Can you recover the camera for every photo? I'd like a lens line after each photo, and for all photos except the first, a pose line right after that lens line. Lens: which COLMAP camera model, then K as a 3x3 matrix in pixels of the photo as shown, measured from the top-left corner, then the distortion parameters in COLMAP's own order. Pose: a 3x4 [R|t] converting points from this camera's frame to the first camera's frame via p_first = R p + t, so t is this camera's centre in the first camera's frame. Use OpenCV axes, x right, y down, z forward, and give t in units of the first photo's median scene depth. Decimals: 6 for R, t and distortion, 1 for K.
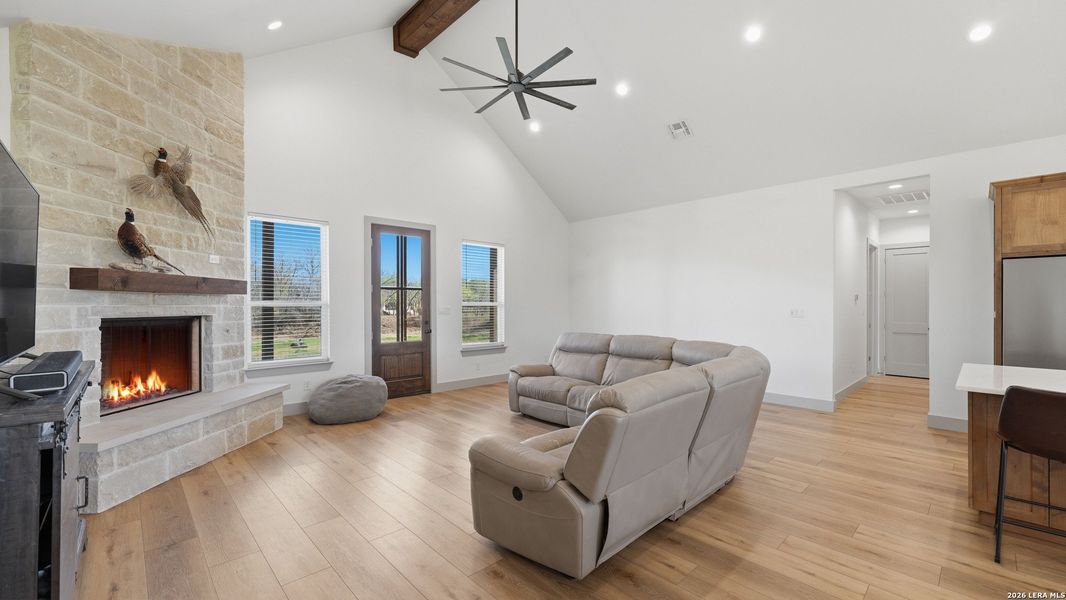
lens RADIAL K [[431.3, 0, 526.8], [0, 431.3, 304.1], [0, 0, 1]] dist [-0.001729, 0.000274]
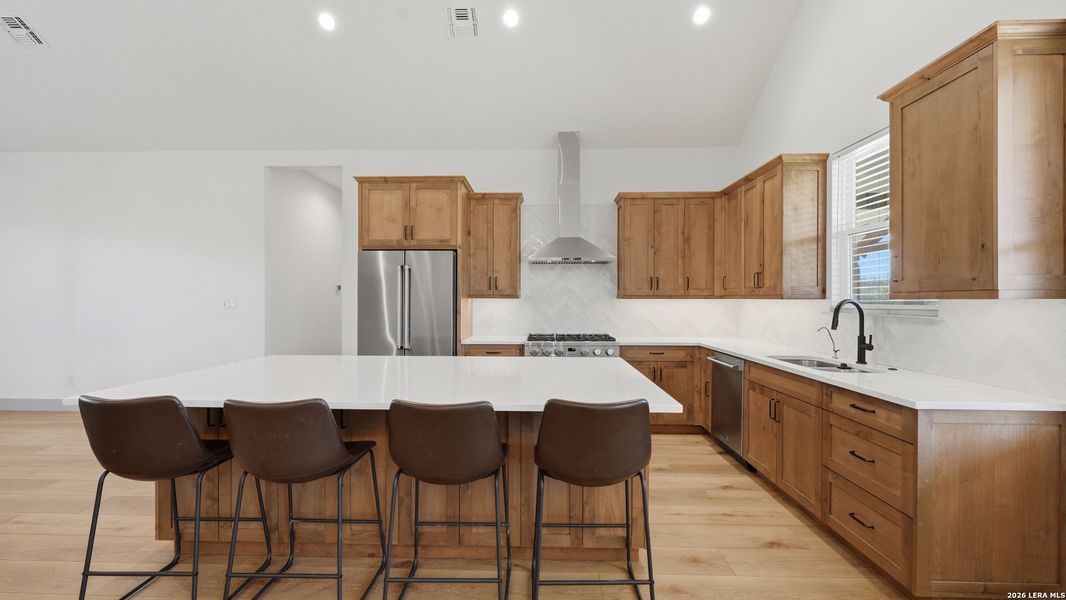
lens RADIAL K [[431.3, 0, 533.4], [0, 431.3, 302.3], [0, 0, 1]] dist [-0.001729, 0.000274]
pose [[0.704469, -0.007899, 0.709691, 0.660186], [-0.000597, 0.999931, 0.011721, 0.010348], [-0.709734, -0.008681, 0.704416, -0.049591]]
